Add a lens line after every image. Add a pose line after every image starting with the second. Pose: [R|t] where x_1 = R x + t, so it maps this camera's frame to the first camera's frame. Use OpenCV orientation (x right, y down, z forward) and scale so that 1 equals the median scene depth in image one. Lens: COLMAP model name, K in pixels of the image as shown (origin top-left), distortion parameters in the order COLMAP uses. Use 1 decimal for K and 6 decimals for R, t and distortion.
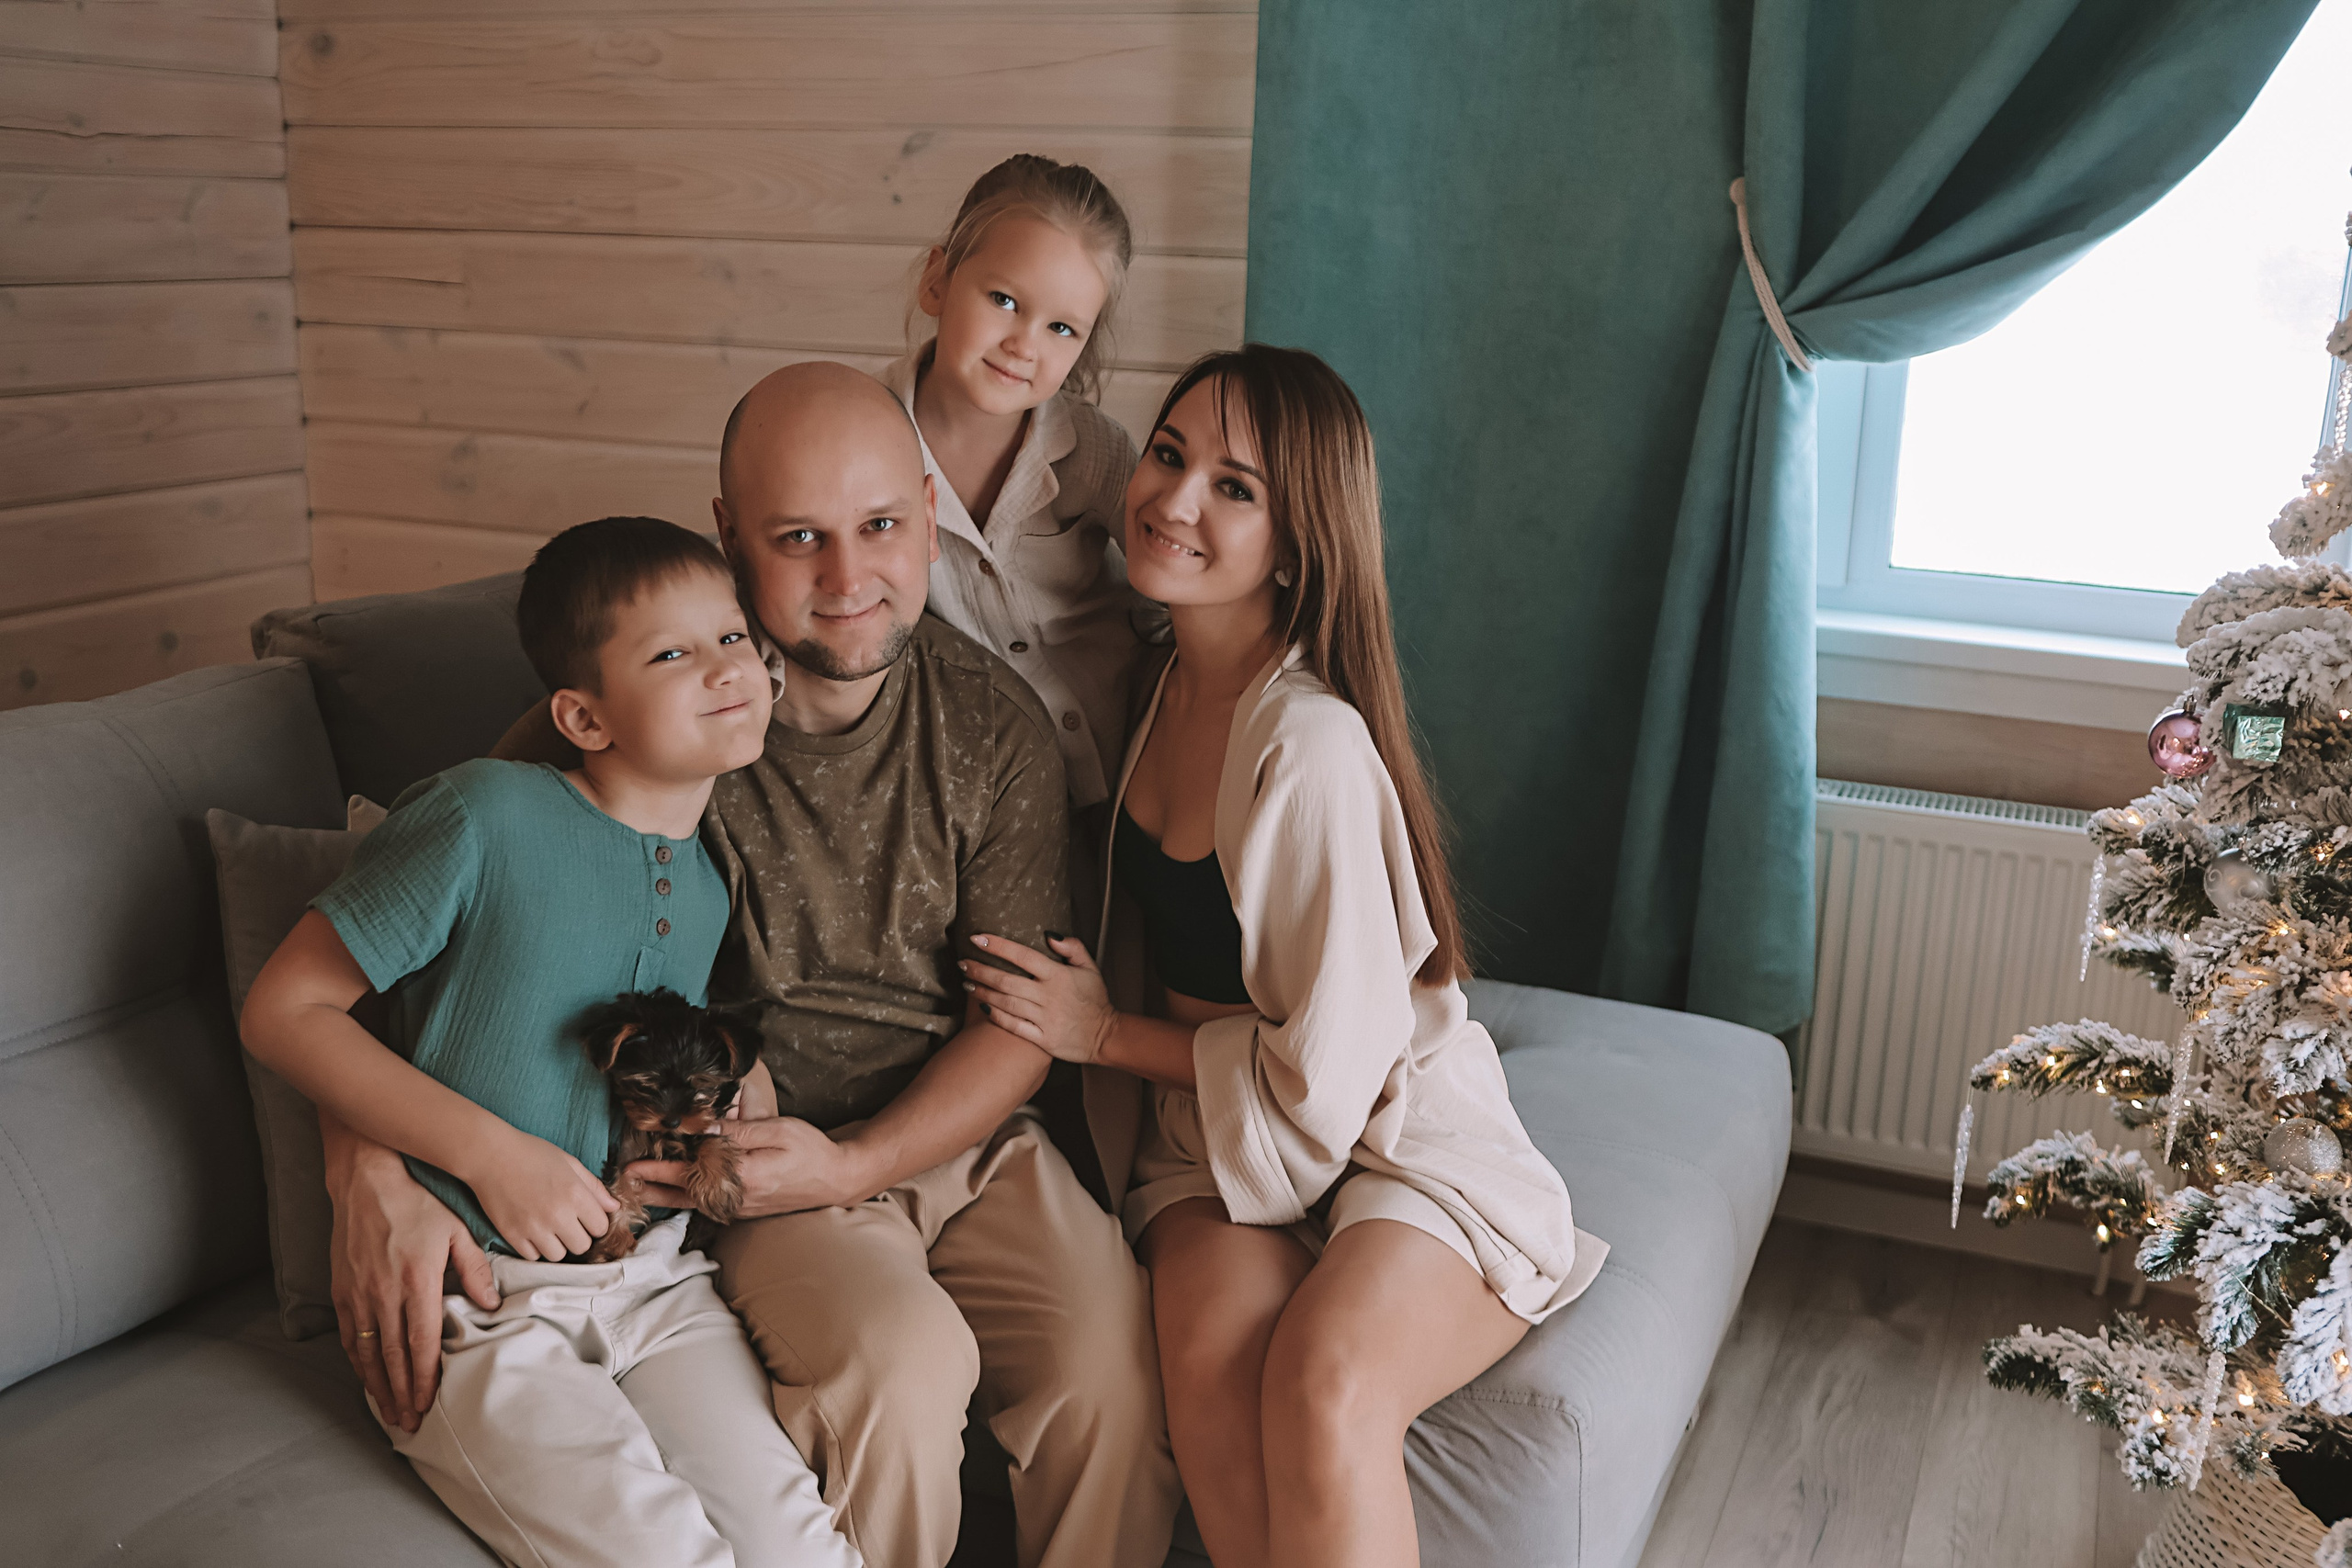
lens RADIAL K [[2257.6, 0, 1158.0], [0, 2257.6, 781.4], [0, 0, 1]] dist [-0.097205, 0.121190]
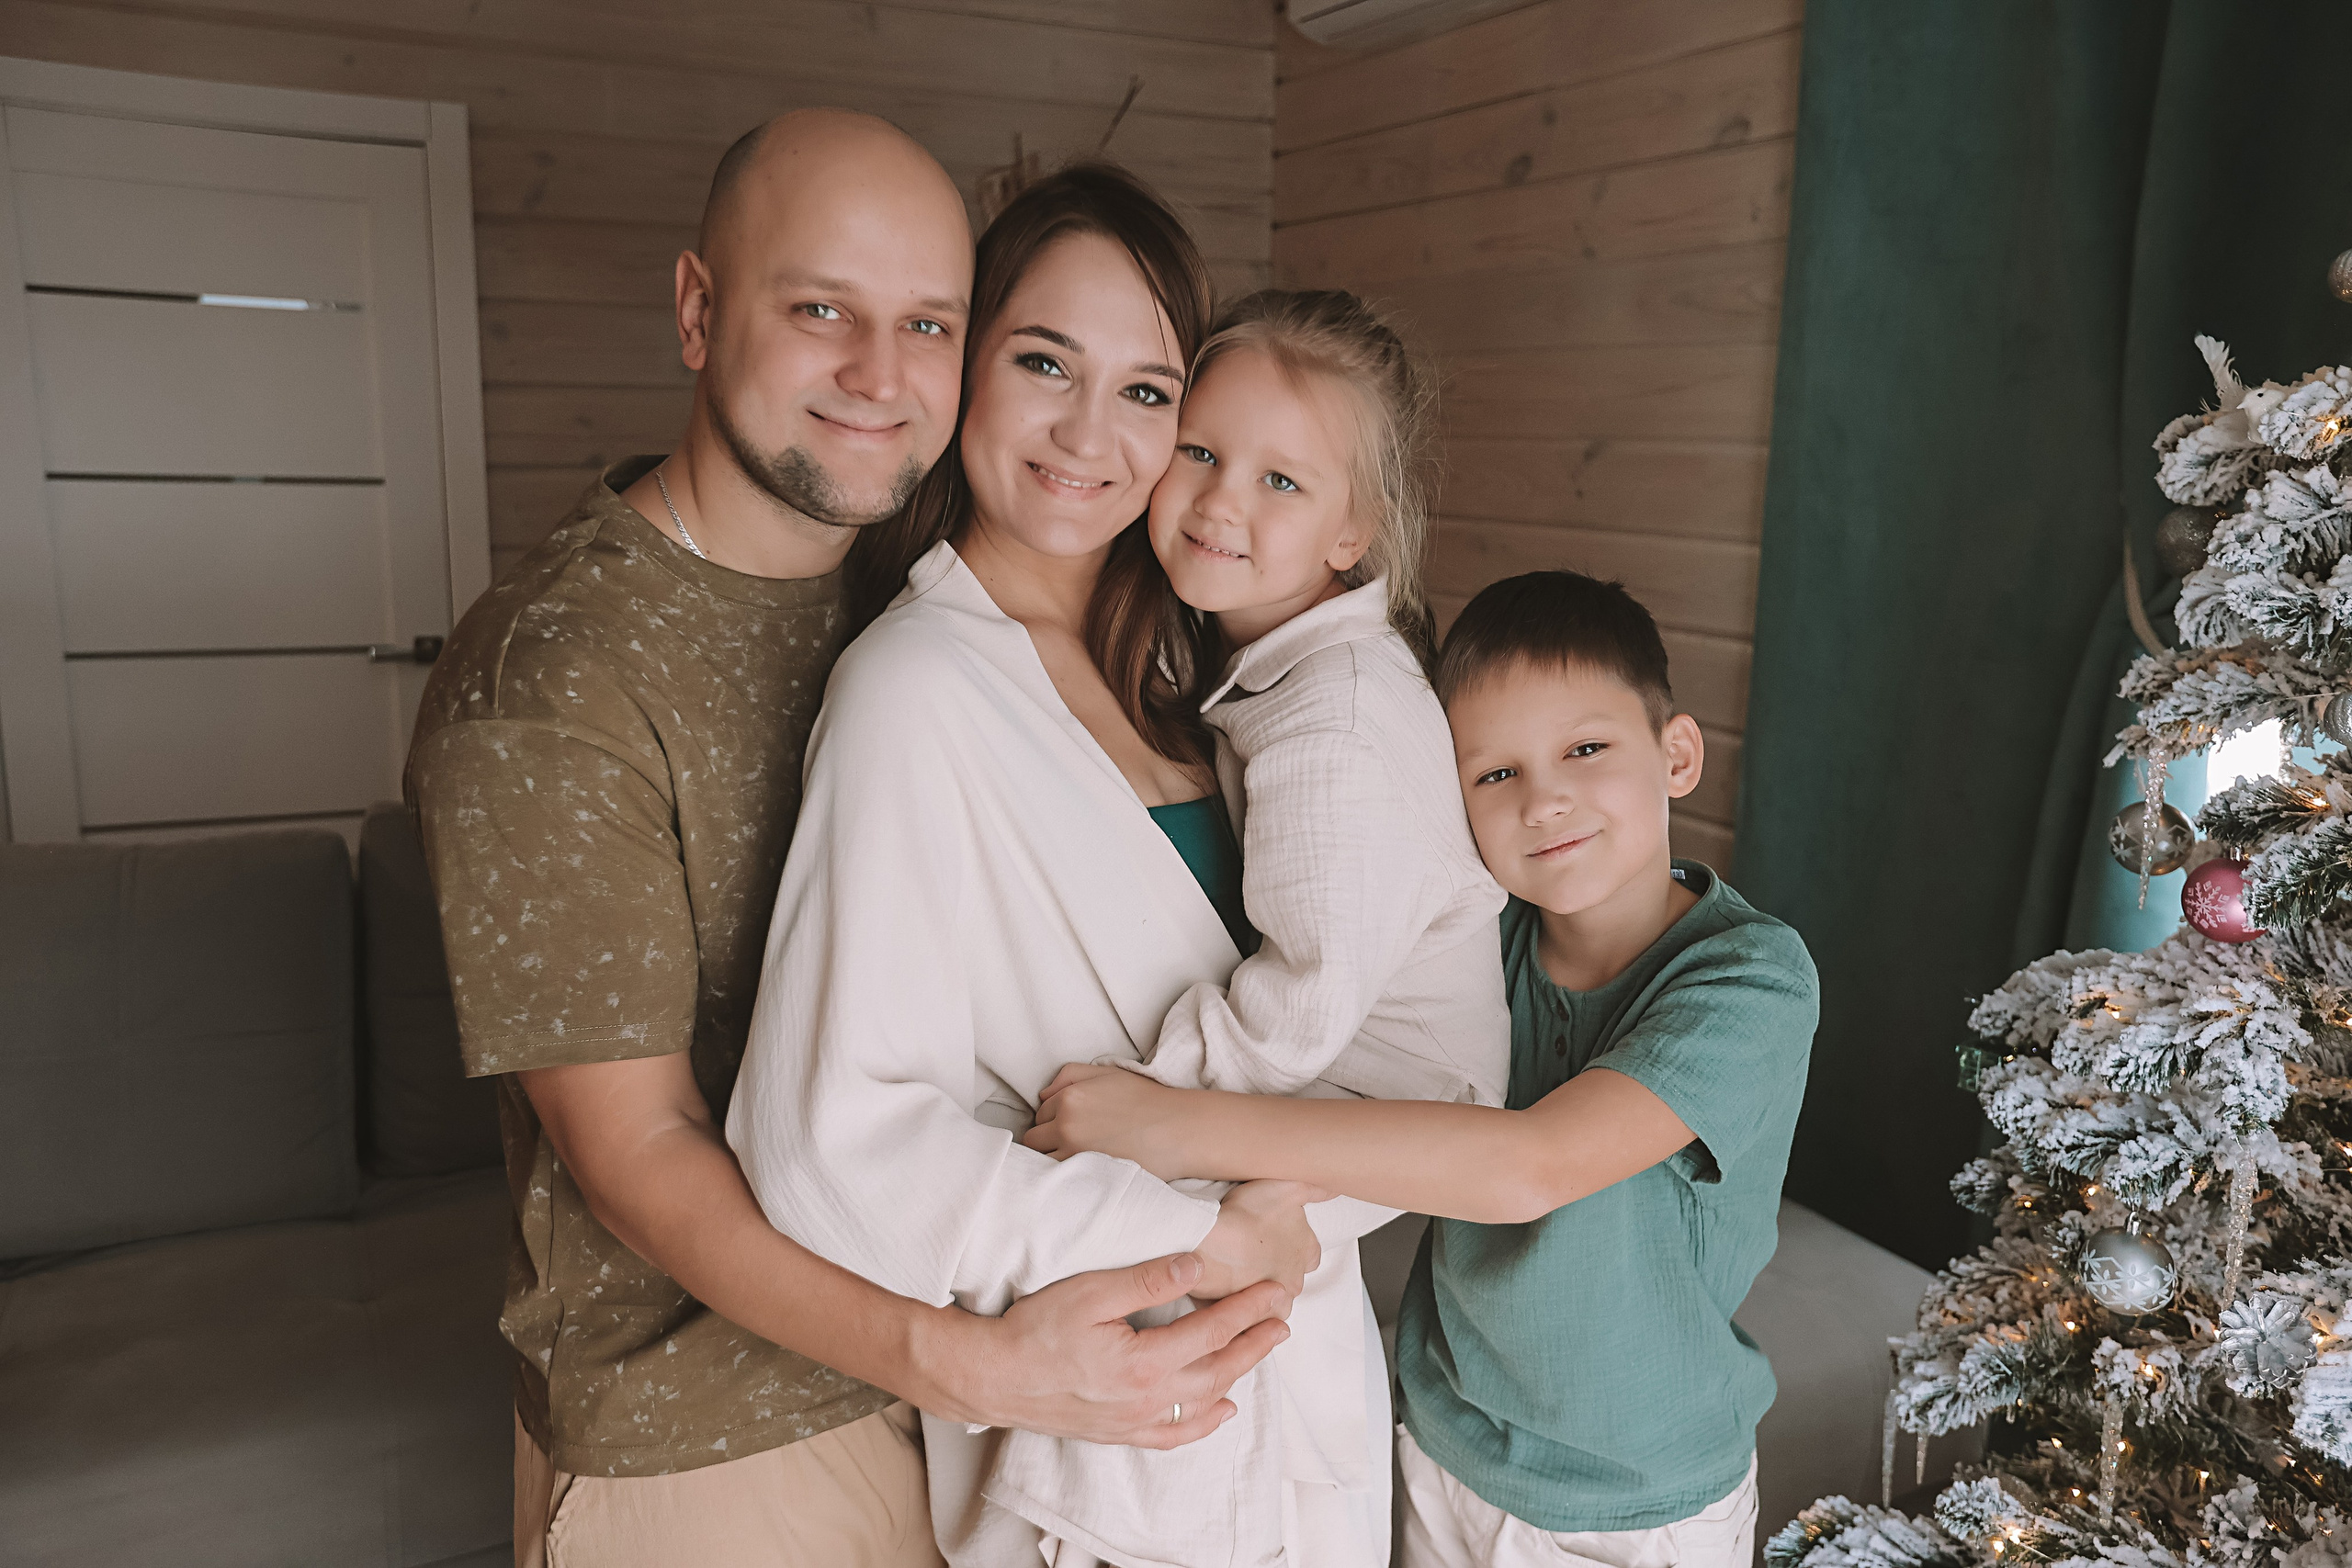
lens RADIAL K [[1821.0, 0, 1176.0], [0, 1821.0, 784.0], [0, 0, 1]] dist [-0.000300, 0.008214]
pose [[0.771654, 0.102168, -0.627783, 0.574198], [-0.147973, 0.988769, -0.020969, -0.061500], [0.618590, 0.109076, 0.778106, 0.101518]]
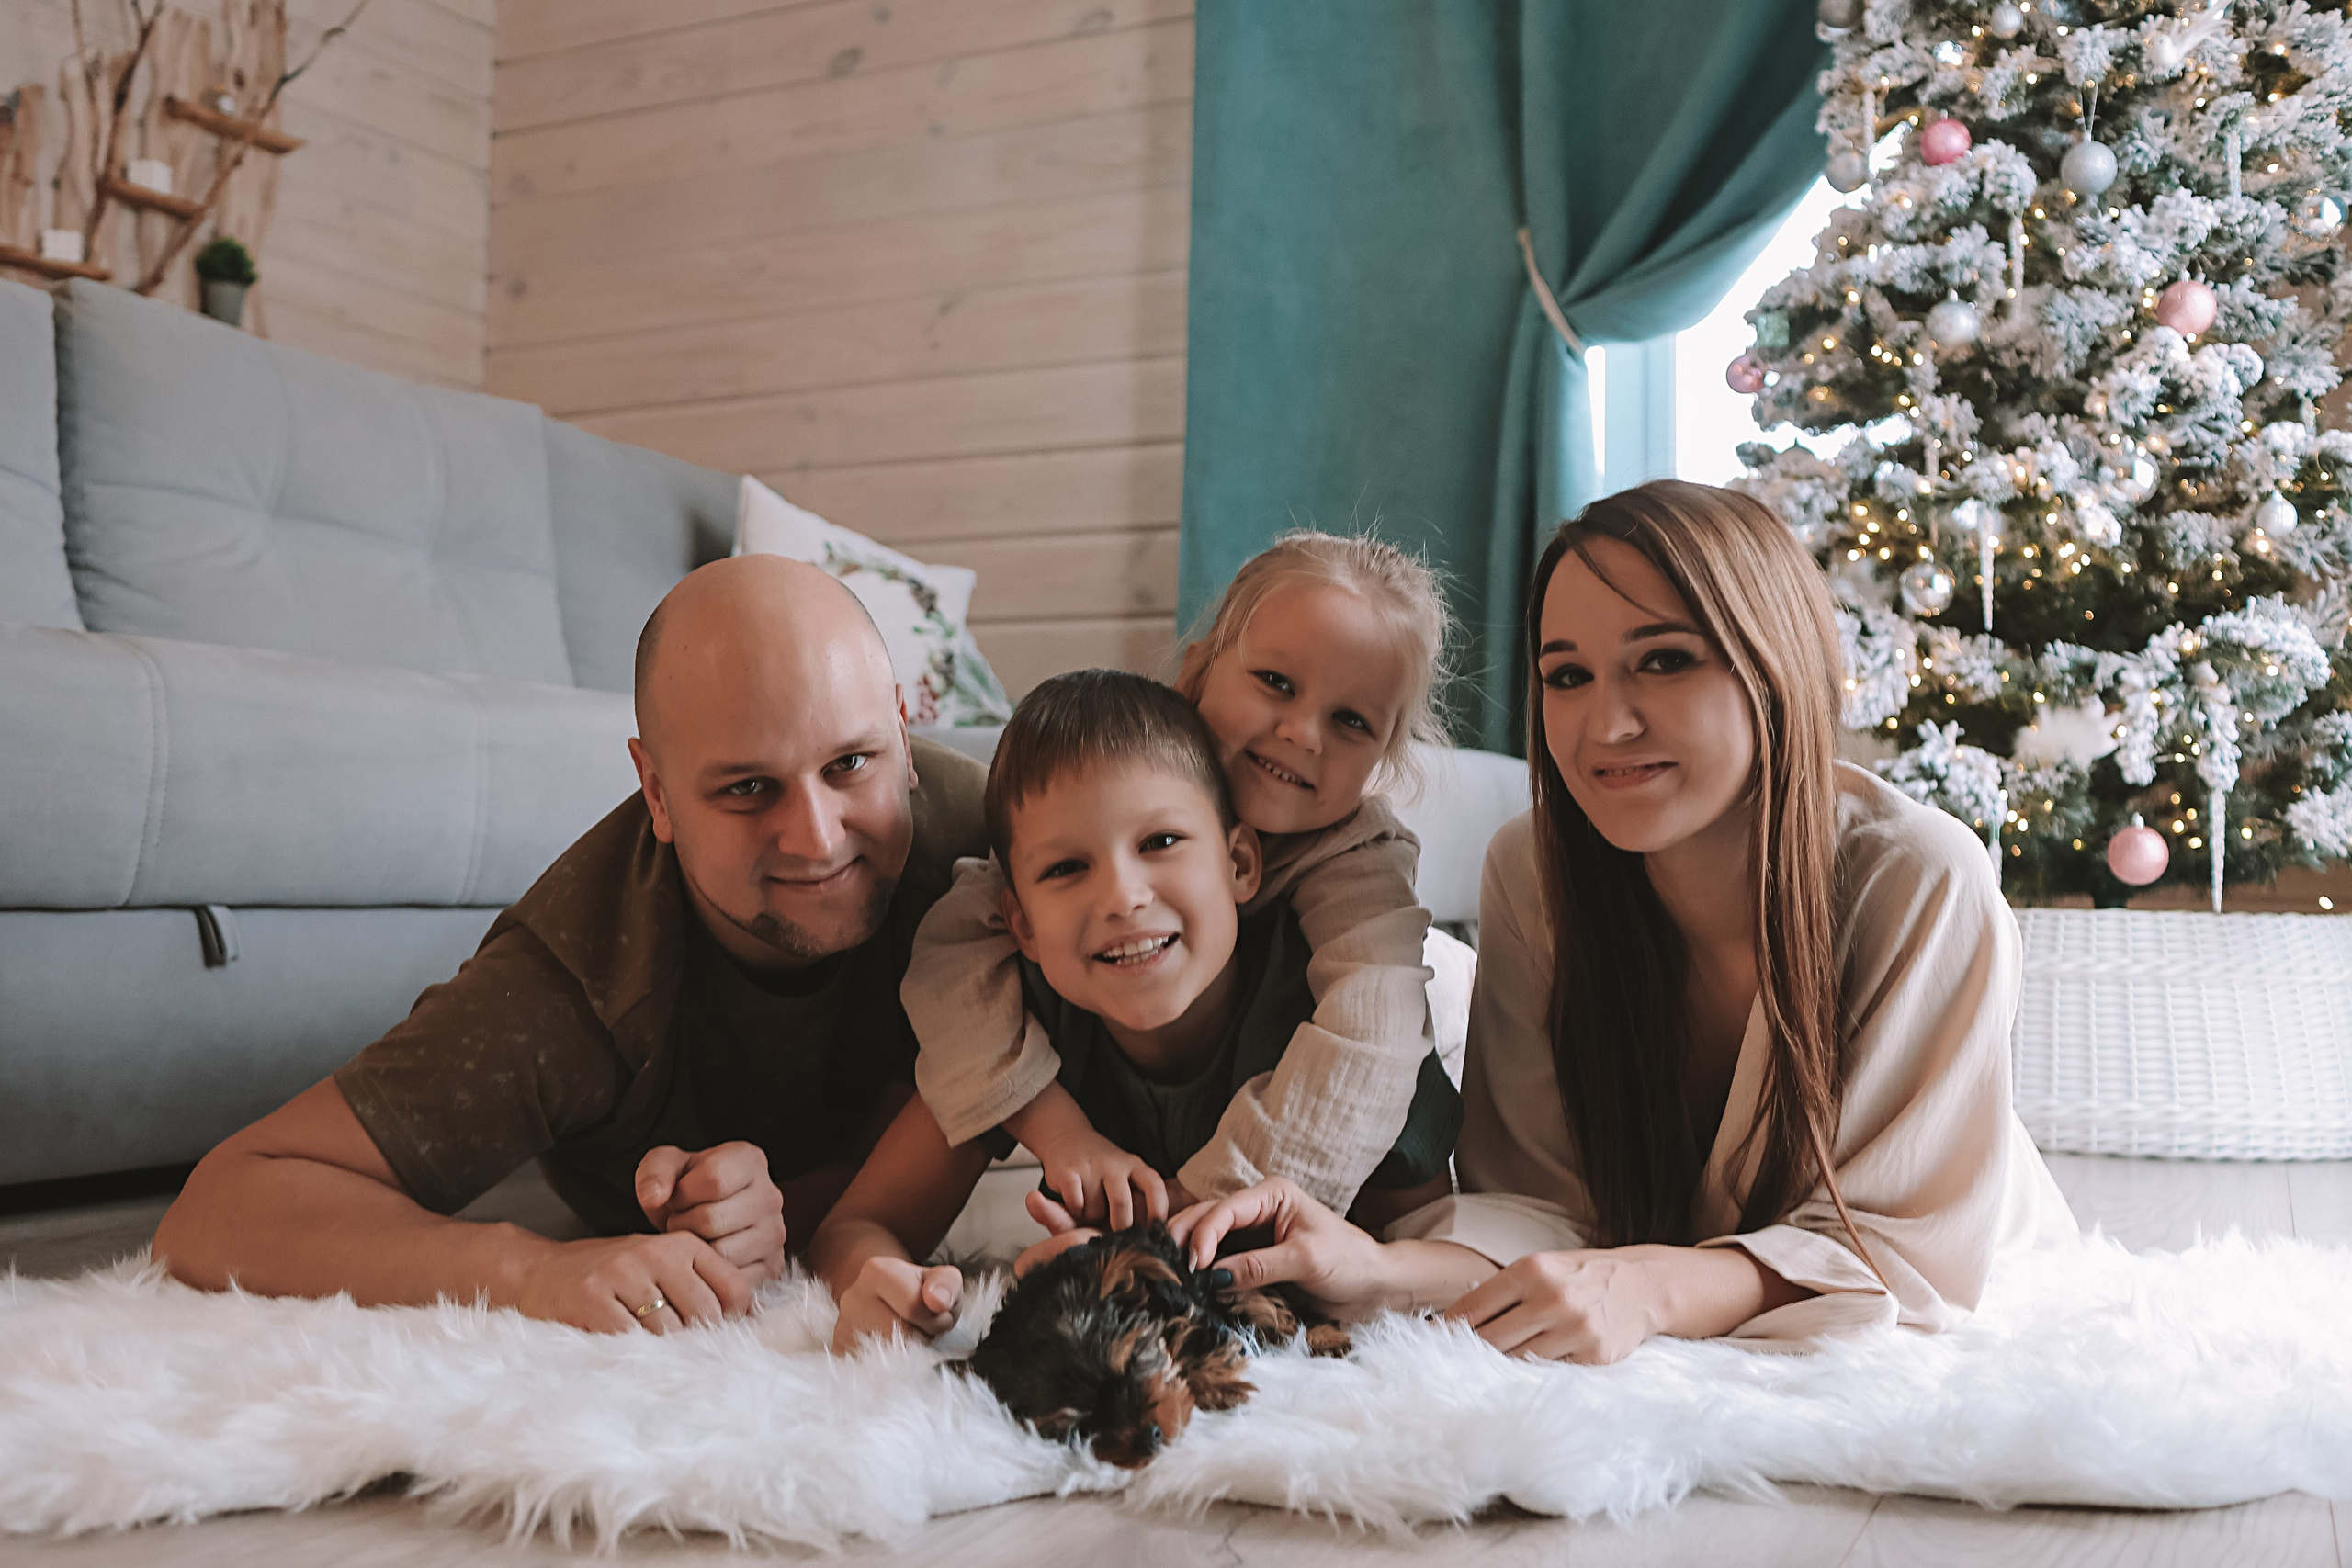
lens RADIAL K [[2248.2, 0, 1168.8], [0, 2248.2, 781.8], [0, 0, 1]] dist [-0.103803, 0.129247]
pose [[0.999025, -0.015620, -0.041301, 0.113026], [0.003315, 0.959232, -0.282600, 0.566866], [0.044031, 0.282187, 0.958348, -0.314552]]
